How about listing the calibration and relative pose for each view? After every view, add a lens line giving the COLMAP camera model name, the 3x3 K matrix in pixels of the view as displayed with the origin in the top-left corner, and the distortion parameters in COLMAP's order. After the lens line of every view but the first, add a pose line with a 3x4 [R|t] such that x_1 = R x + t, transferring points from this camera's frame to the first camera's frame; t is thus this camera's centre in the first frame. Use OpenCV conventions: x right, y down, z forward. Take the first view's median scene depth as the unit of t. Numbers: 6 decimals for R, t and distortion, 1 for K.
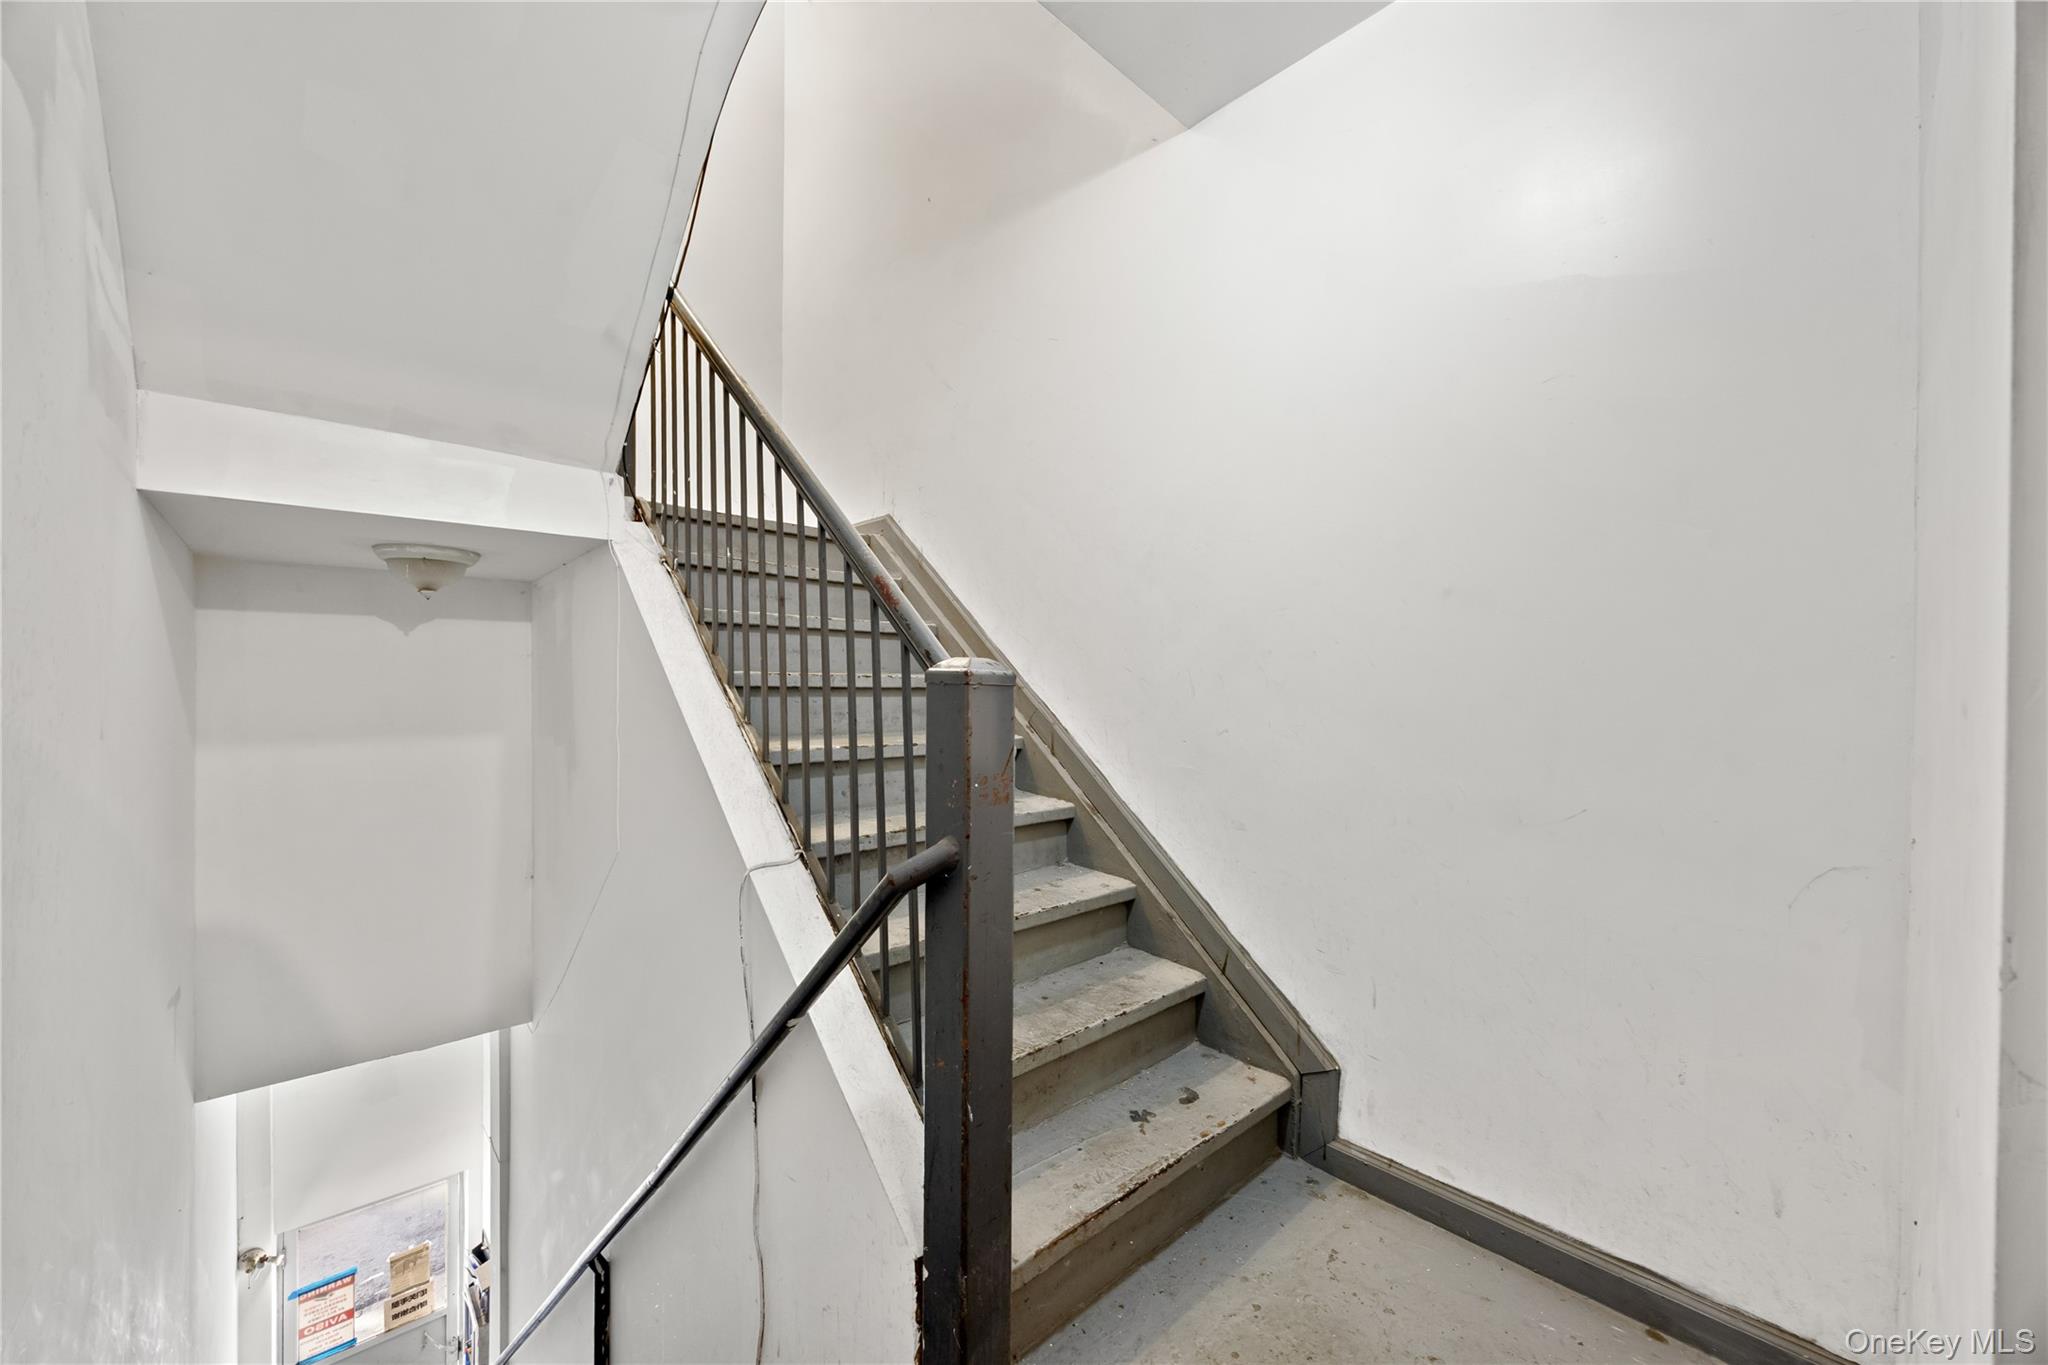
lens RADIAL K [[791.6, 0, 1027.7], [0, 791.6, 685.3], [0, 0, 1]] dist [-0.001373, -0.000142]
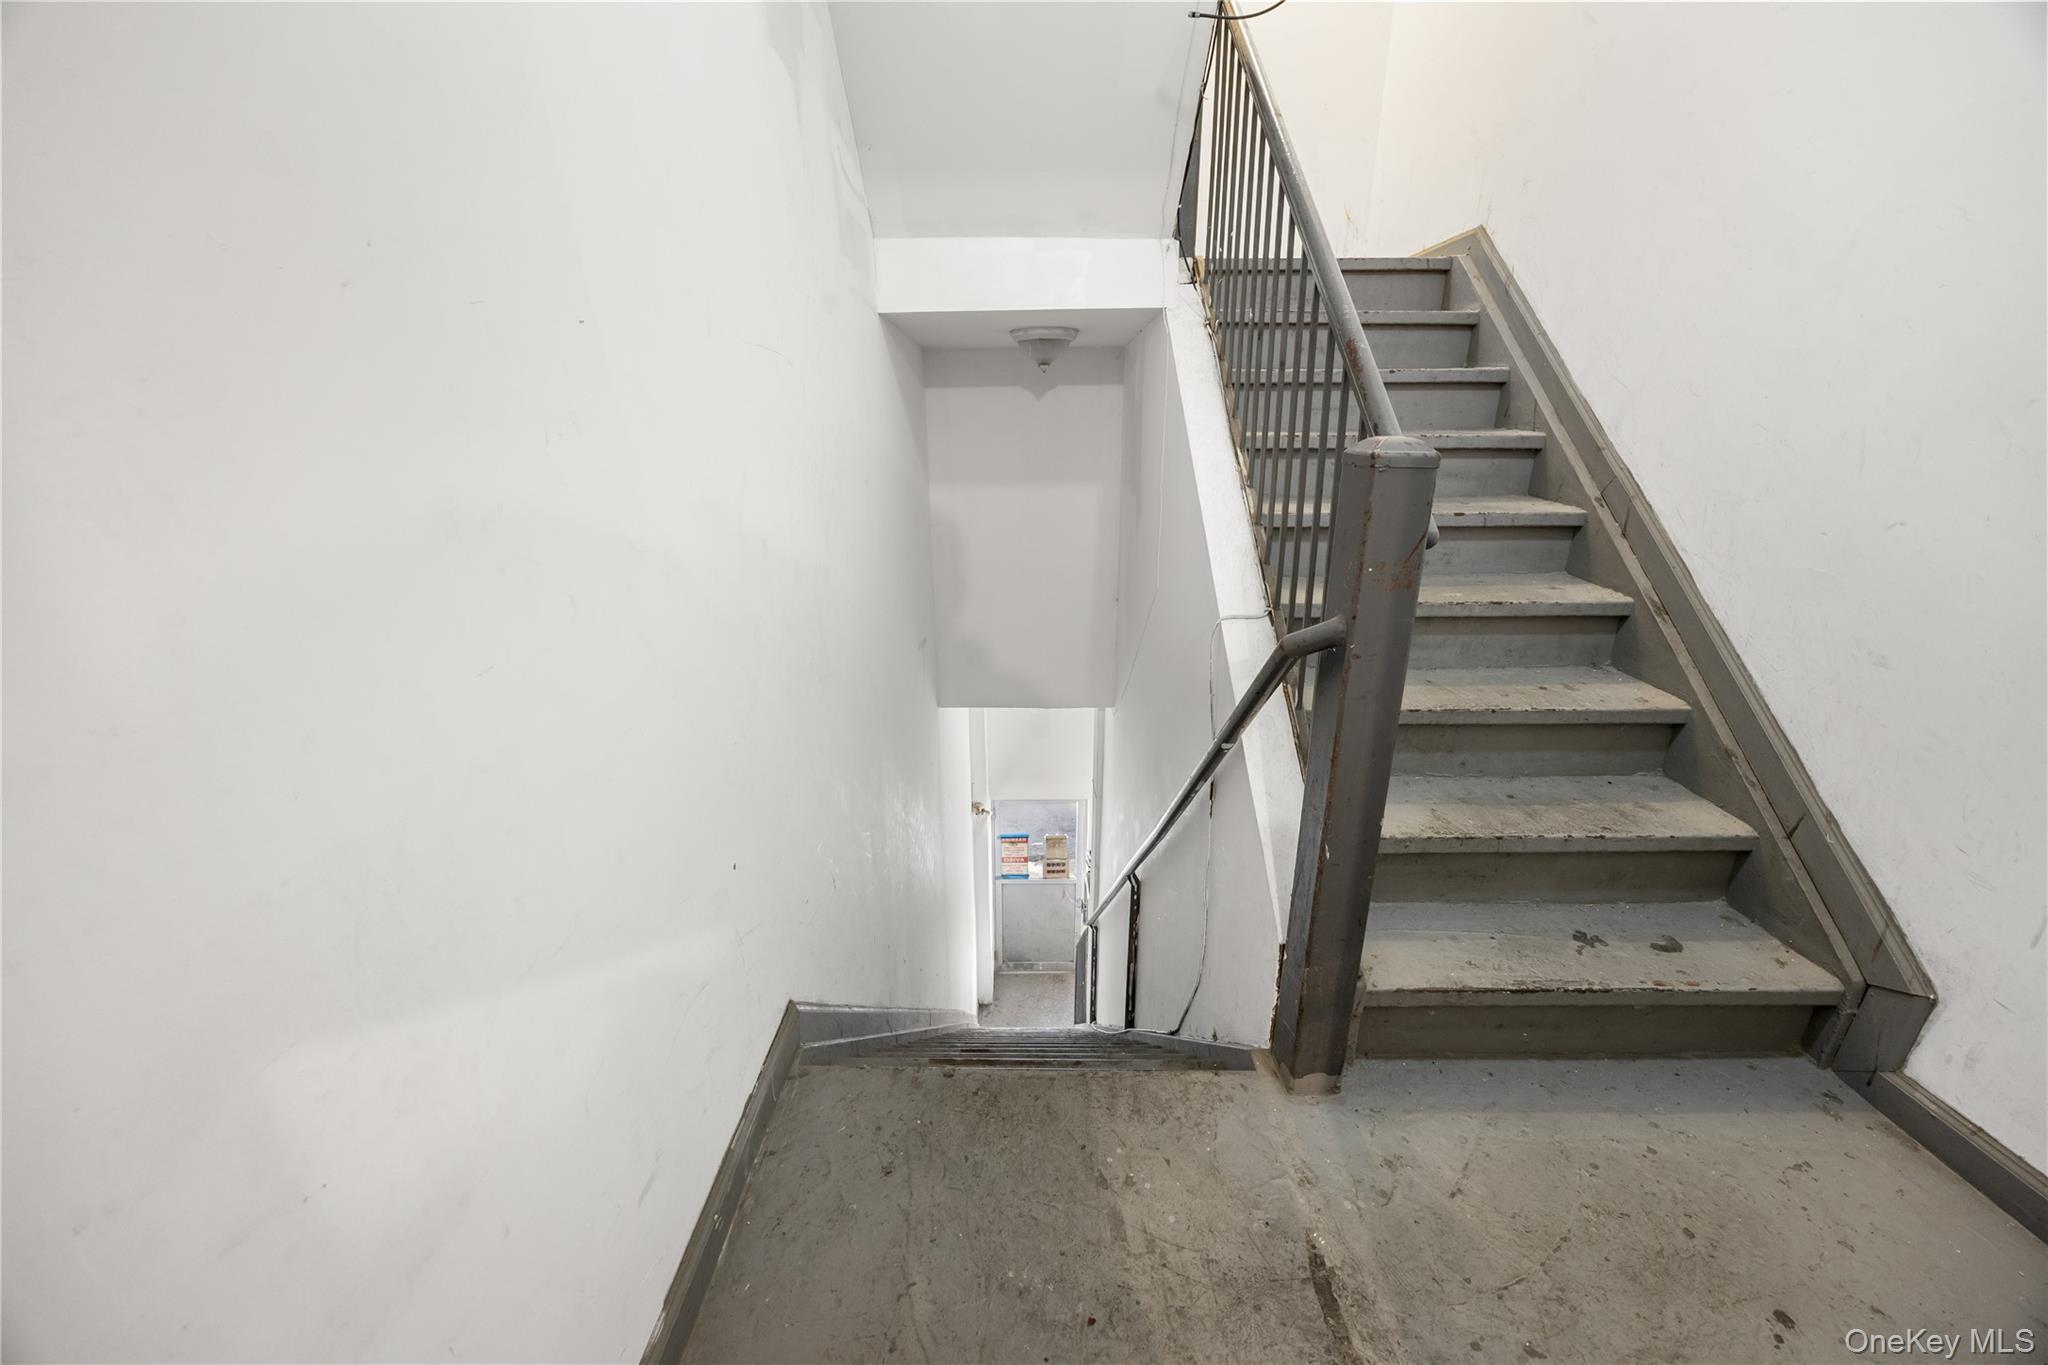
lens RADIAL K [[791.6, 0, 1016.2], [0, 791.6, 688.1], [0, 0, 1]] dist [-0.001373, -0.000142]
pose [[0.730144, 0.205258, -0.651736, 0.169073], [0.011112, 0.950122, 0.311681, -0.029775], [0.683203, -0.234814, 0.691445, -0.030185]]
